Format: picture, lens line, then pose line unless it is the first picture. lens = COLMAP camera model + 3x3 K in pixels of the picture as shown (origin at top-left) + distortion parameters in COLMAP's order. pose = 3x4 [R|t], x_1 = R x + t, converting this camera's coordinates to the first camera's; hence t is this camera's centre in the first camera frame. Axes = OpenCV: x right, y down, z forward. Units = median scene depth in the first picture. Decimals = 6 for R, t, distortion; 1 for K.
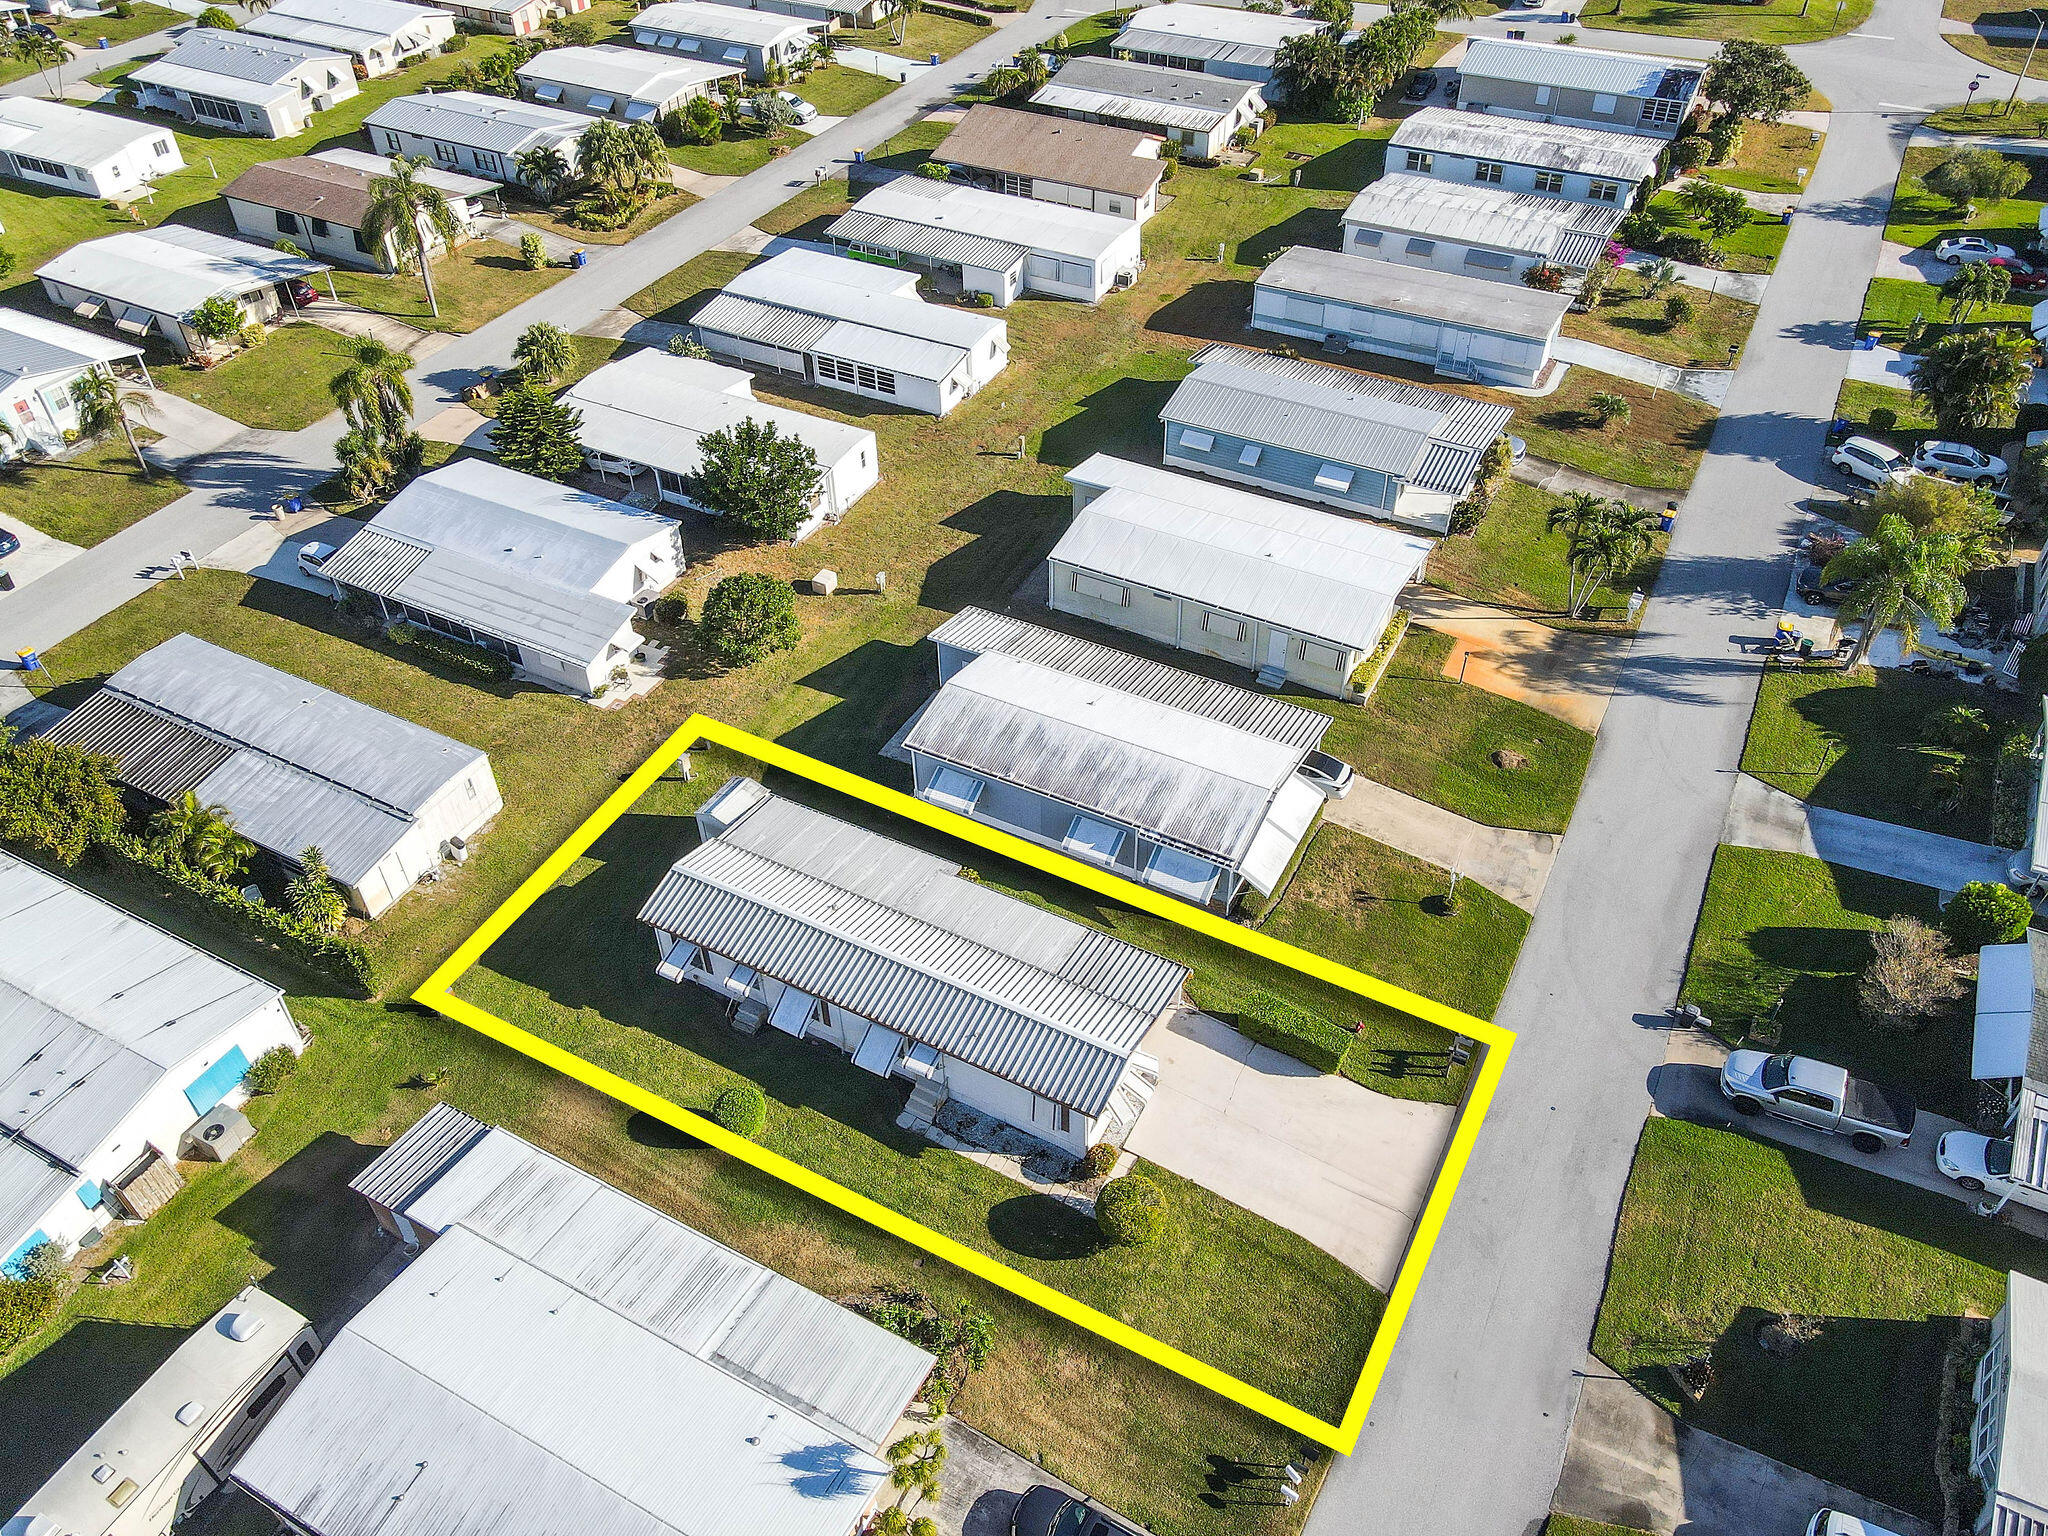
lens RADIAL K [[1482.9, 0, 1024.0], [0, 1482.9, 768.0], [0, 0, 1]] dist [0.015391, 0.002125]
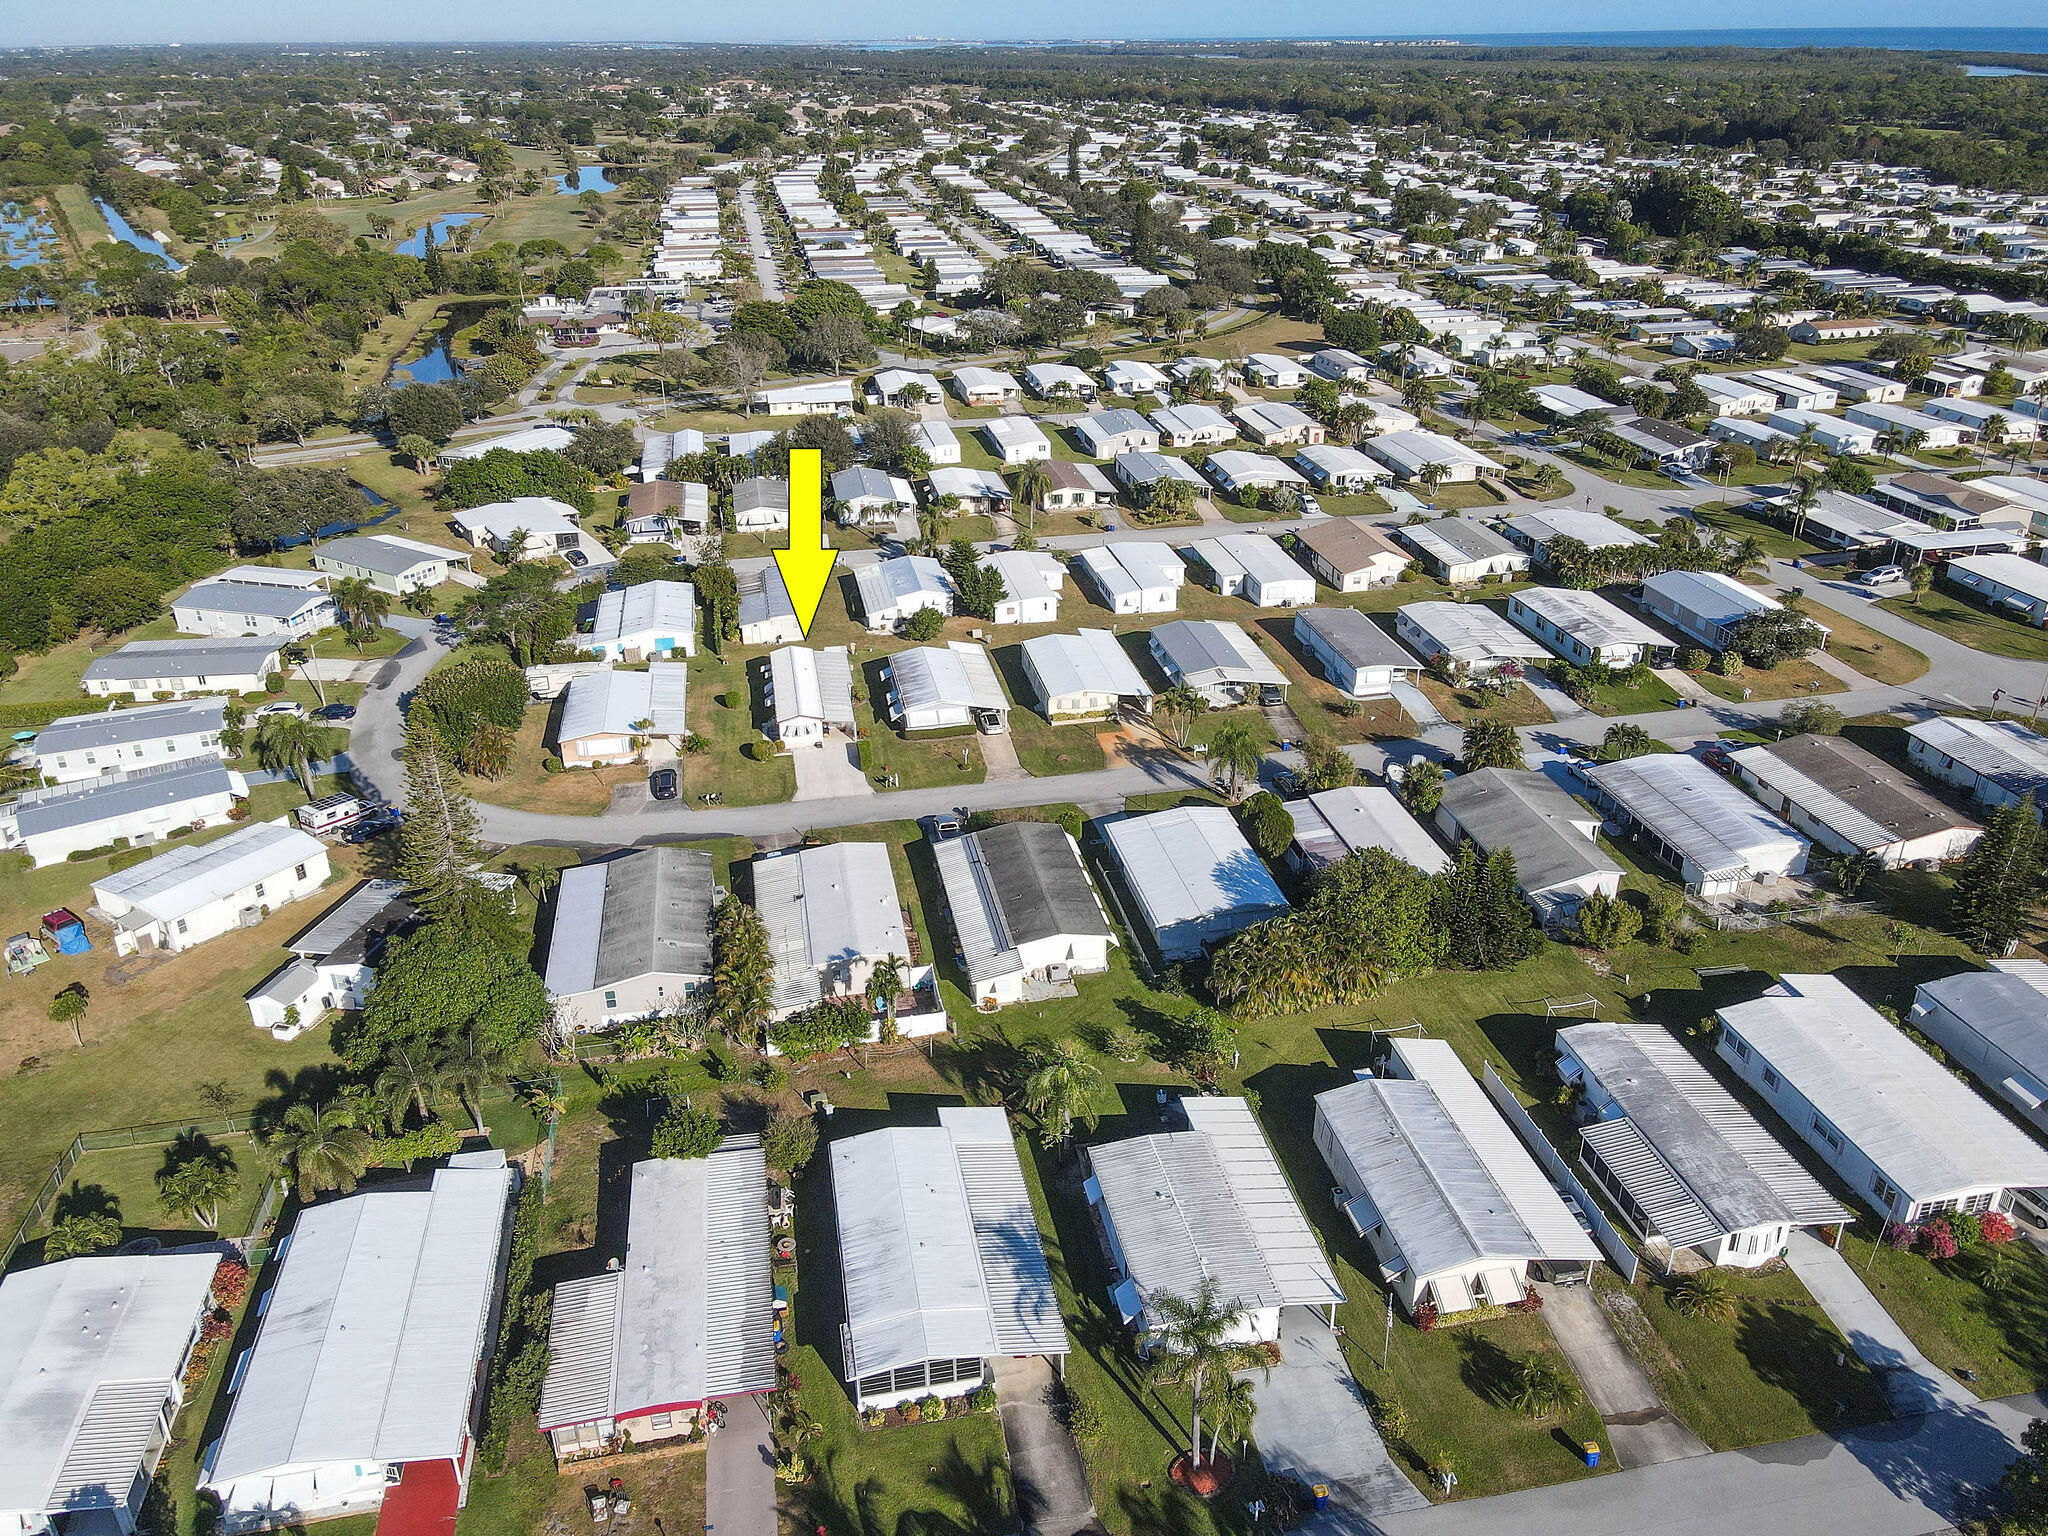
lens RADIAL K [[1482.9, 0, 1024.0], [0, 1482.9, 768.0], [0, 0, 1]] dist [0.015391, 0.002125]
pose [[0.624321, 0.347605, -0.699567, 1.909596], [-0.519016, 0.853878, -0.038911, 0.122530], [0.583820, 0.387379, 0.713507, -0.615534]]
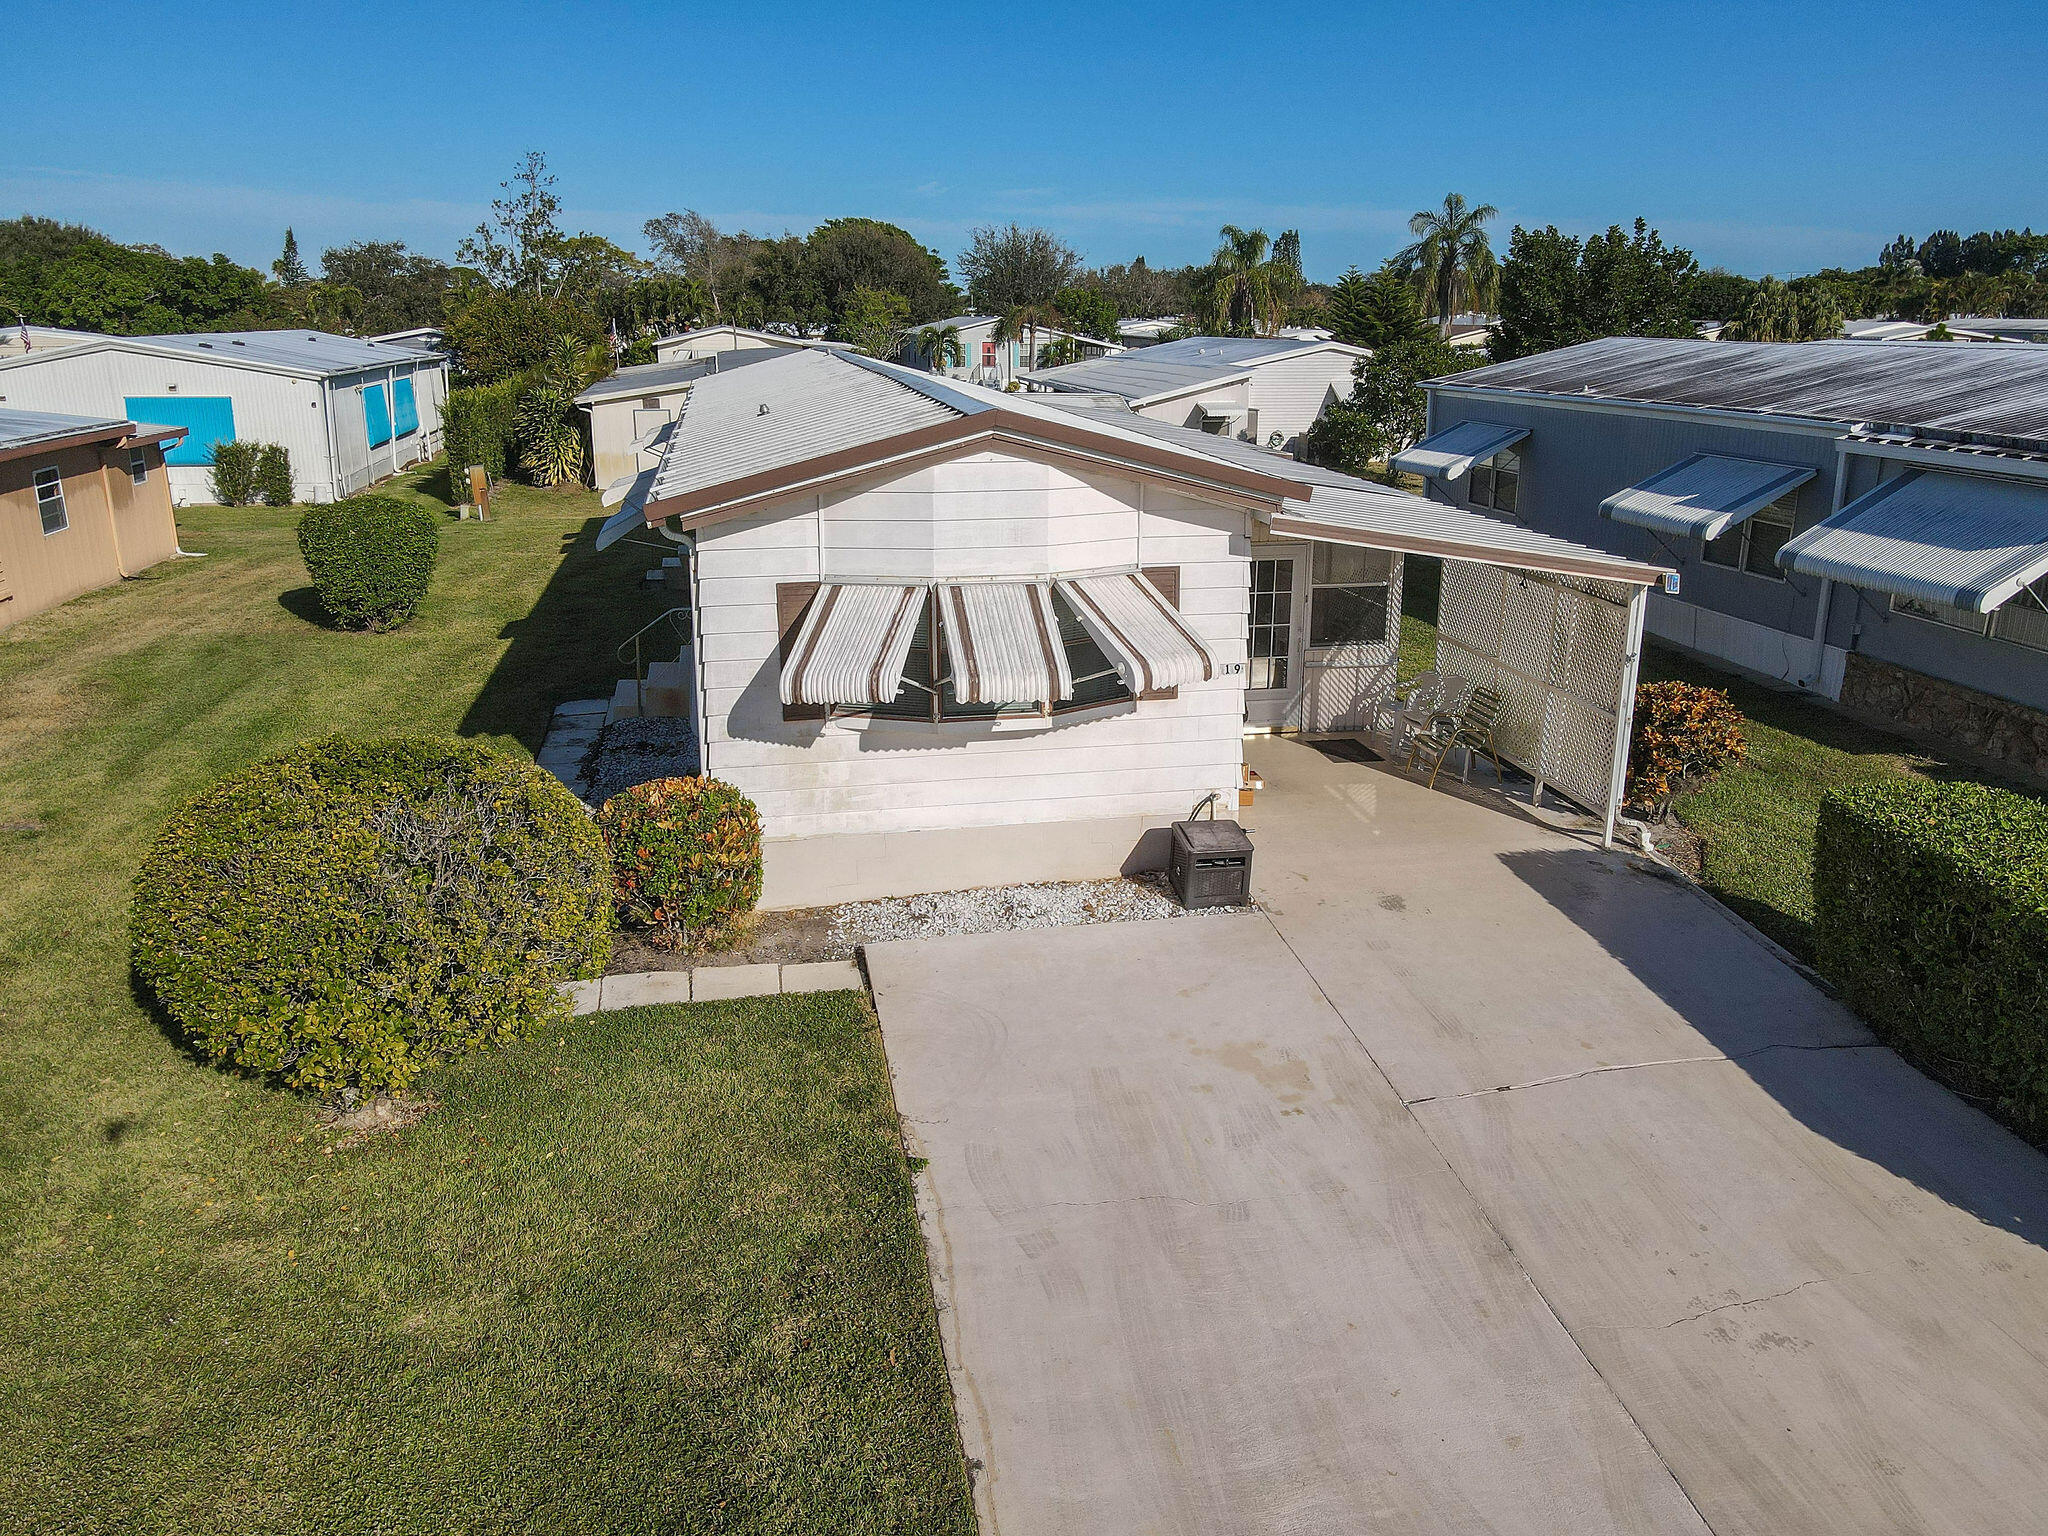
lens RADIAL K [[1482.9, 0, 1024.0], [0, 1482.9, 768.0], [0, 0, 1]] dist [0.015391, 0.002125]
pose [[0.634400, 0.243505, -0.733650, 0.196108], [-0.516703, 0.839486, -0.168169, 0.199682], [0.574939, 0.485766, 0.658389, 0.696771]]
